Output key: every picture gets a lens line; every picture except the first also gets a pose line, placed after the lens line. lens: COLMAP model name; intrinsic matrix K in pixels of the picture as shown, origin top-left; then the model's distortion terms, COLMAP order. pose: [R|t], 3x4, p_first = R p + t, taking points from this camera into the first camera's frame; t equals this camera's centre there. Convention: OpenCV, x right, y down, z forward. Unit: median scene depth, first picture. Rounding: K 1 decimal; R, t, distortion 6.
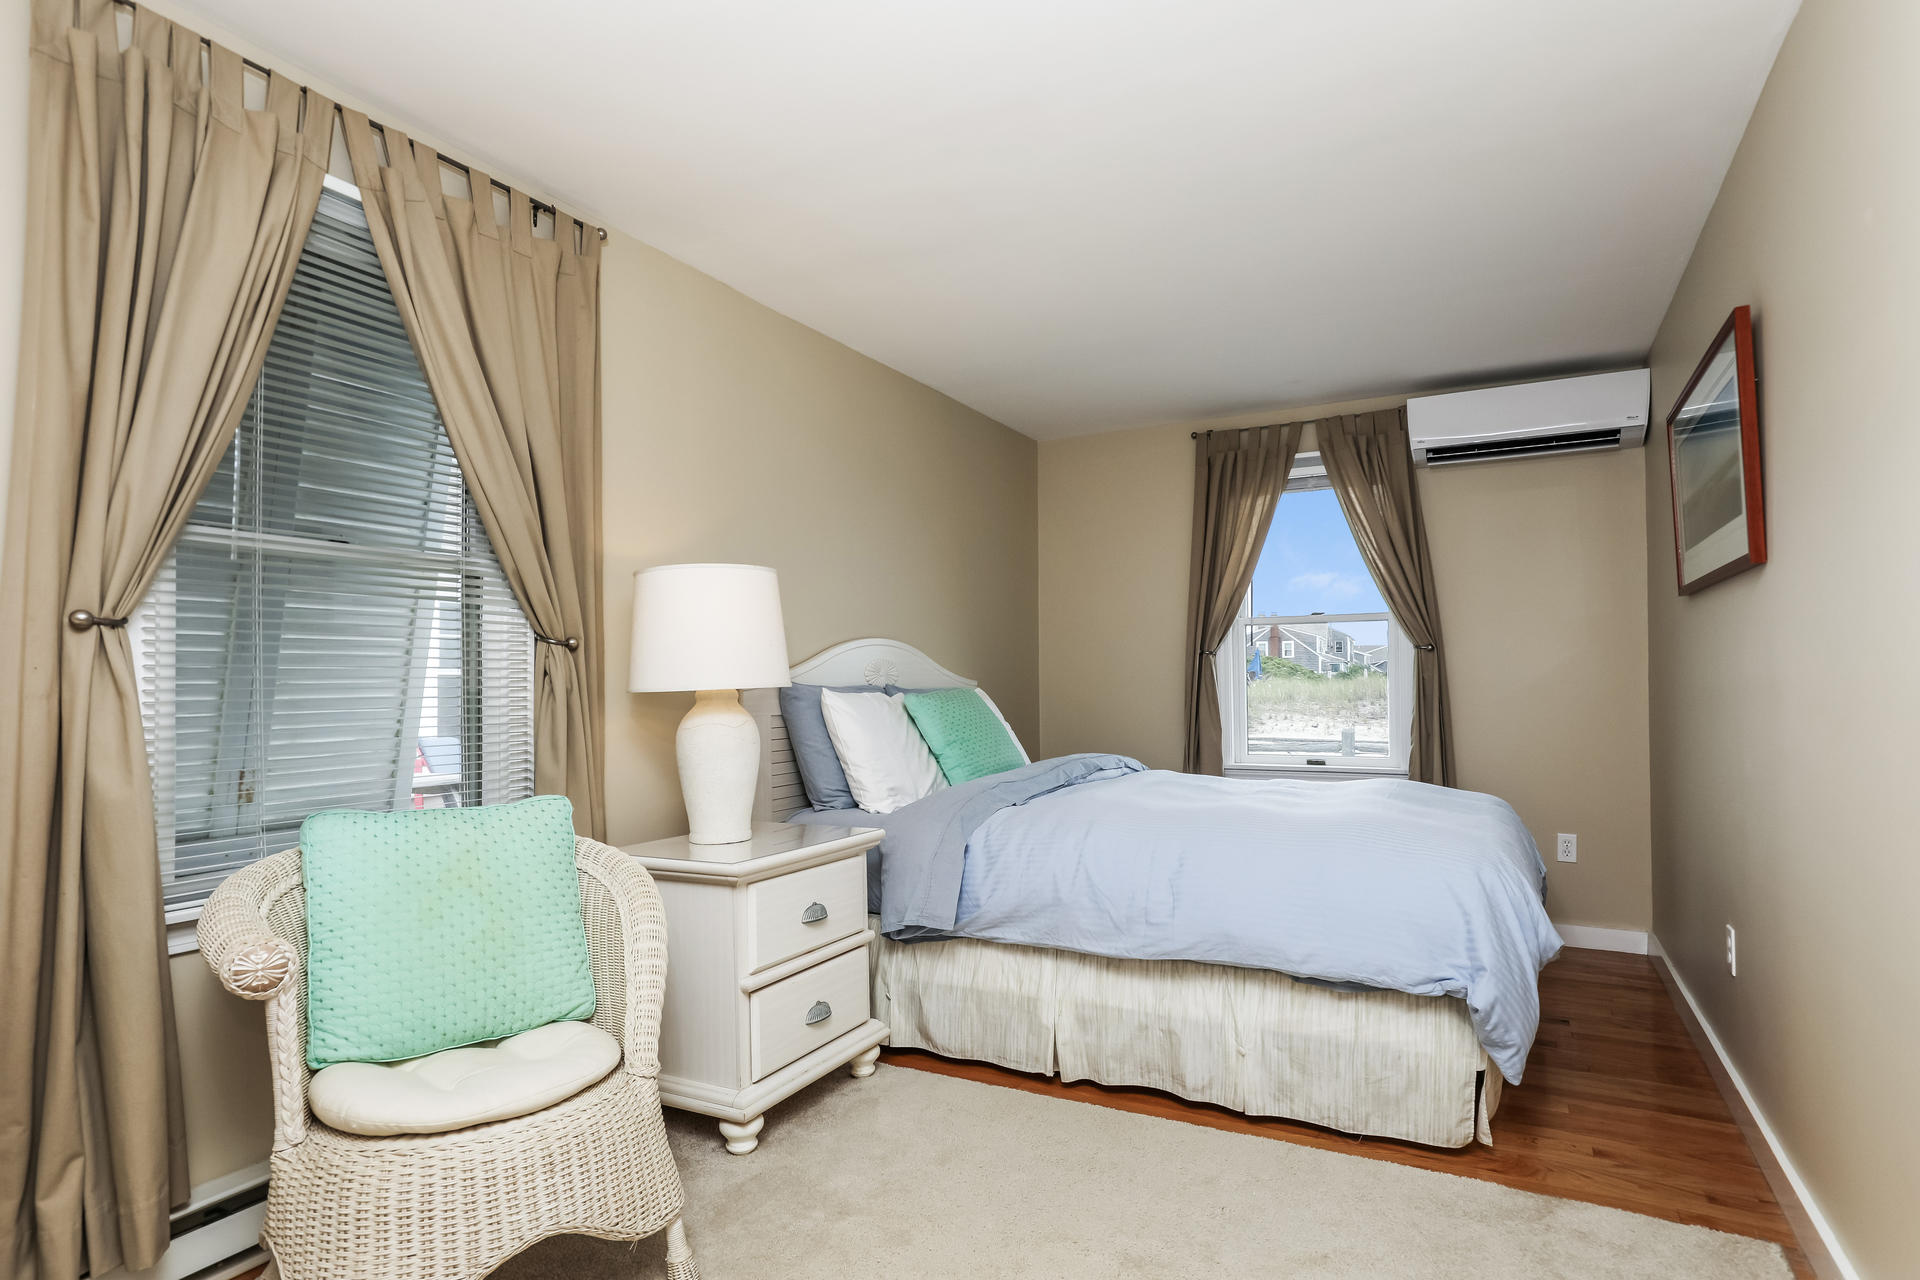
lens RADIAL K [[1053.1, 0, 960.5], [0, 1053.1, 642.2], [0, 0, 1]] dist [0.013358, -0.003100]
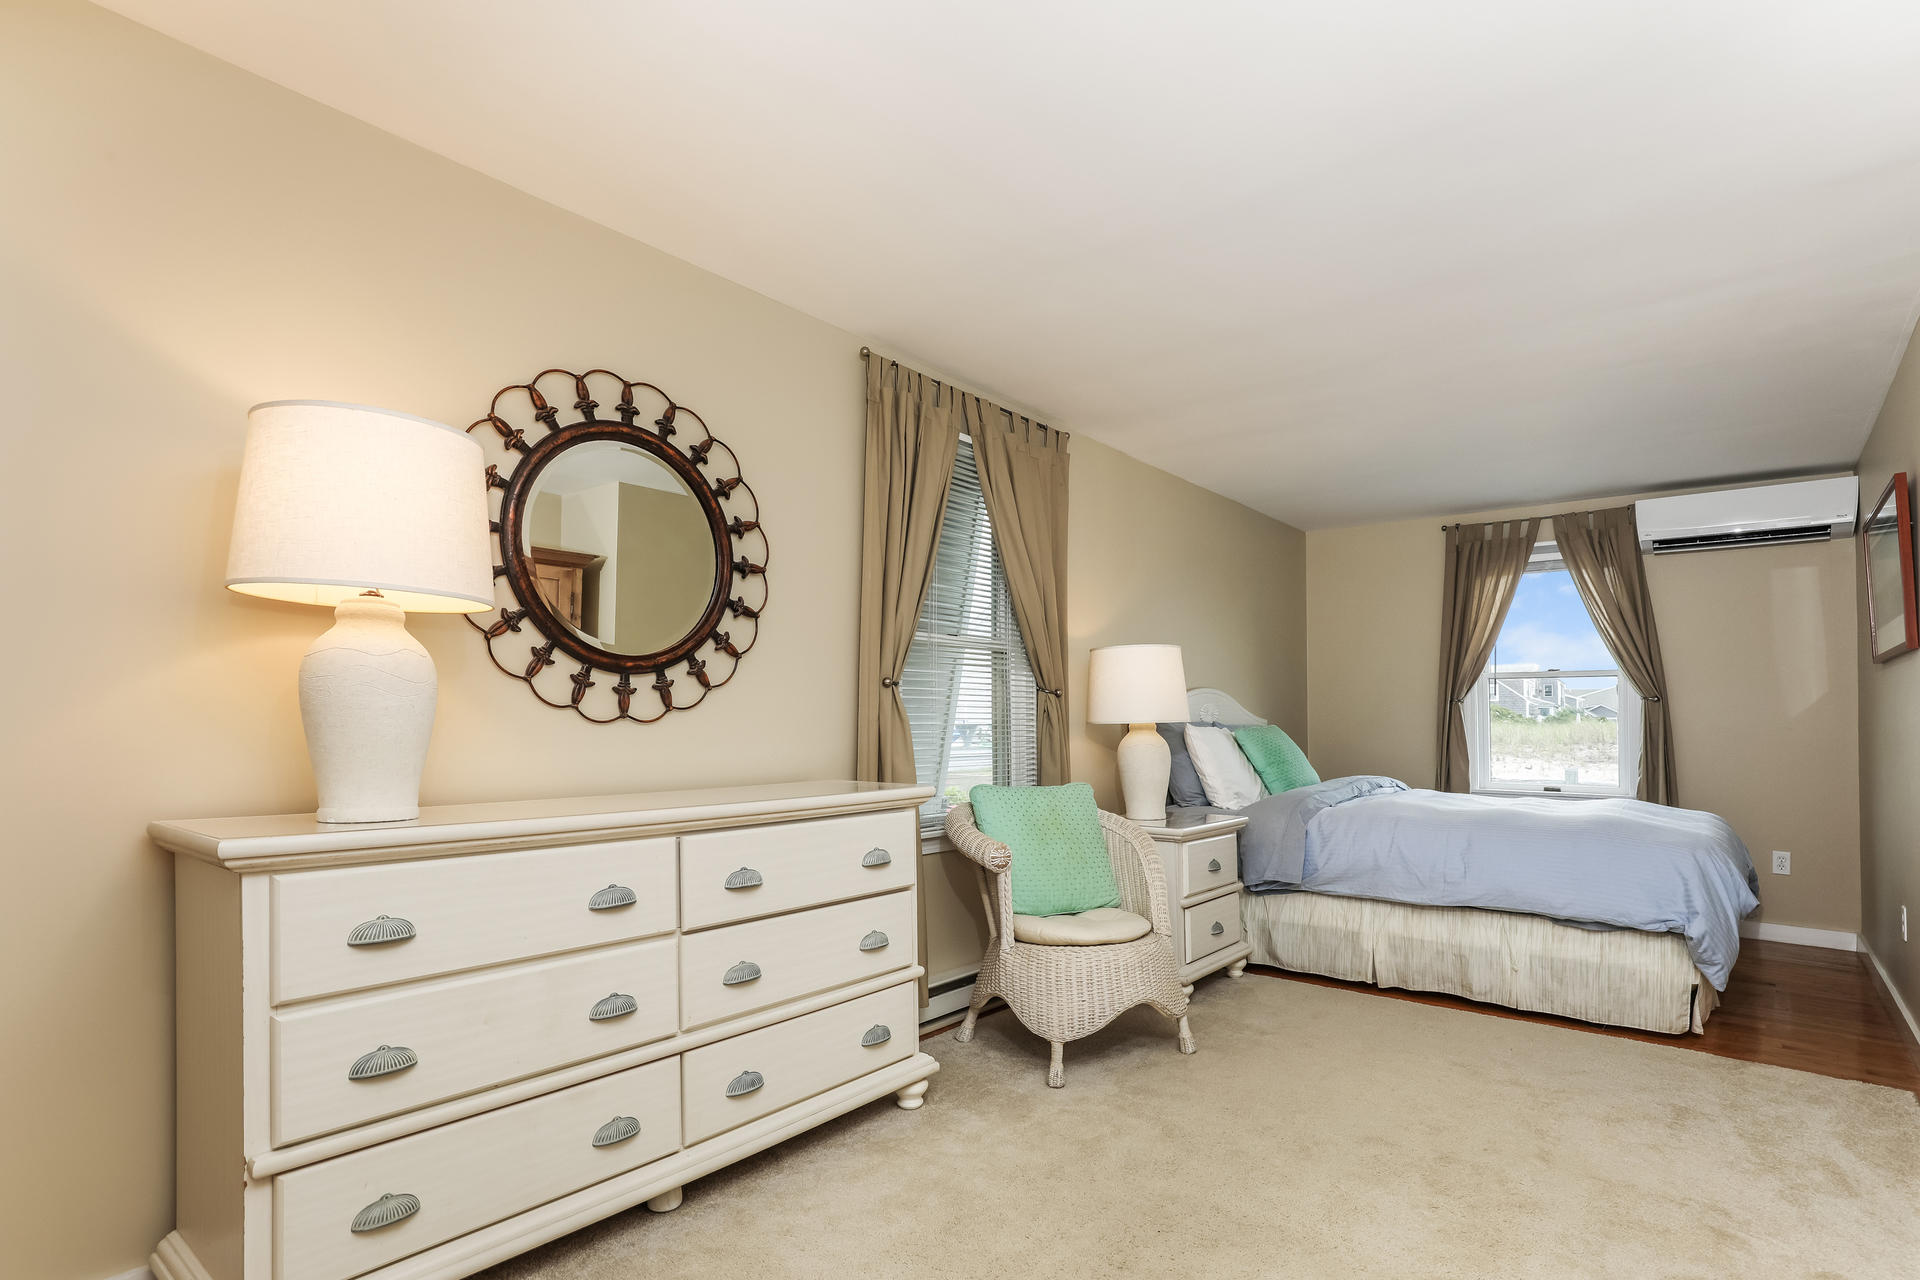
lens RADIAL K [[986.7, 0, 923.5], [0, 986.7, 674.1], [0, 0, 1]] dist [-0.002581, 0.004268]
pose [[0.976346, 0.005515, -0.216143, -0.230060], [-0.007120, 0.999953, -0.006651, -0.015870], [0.216096, 0.008033, 0.976339, -0.504532]]
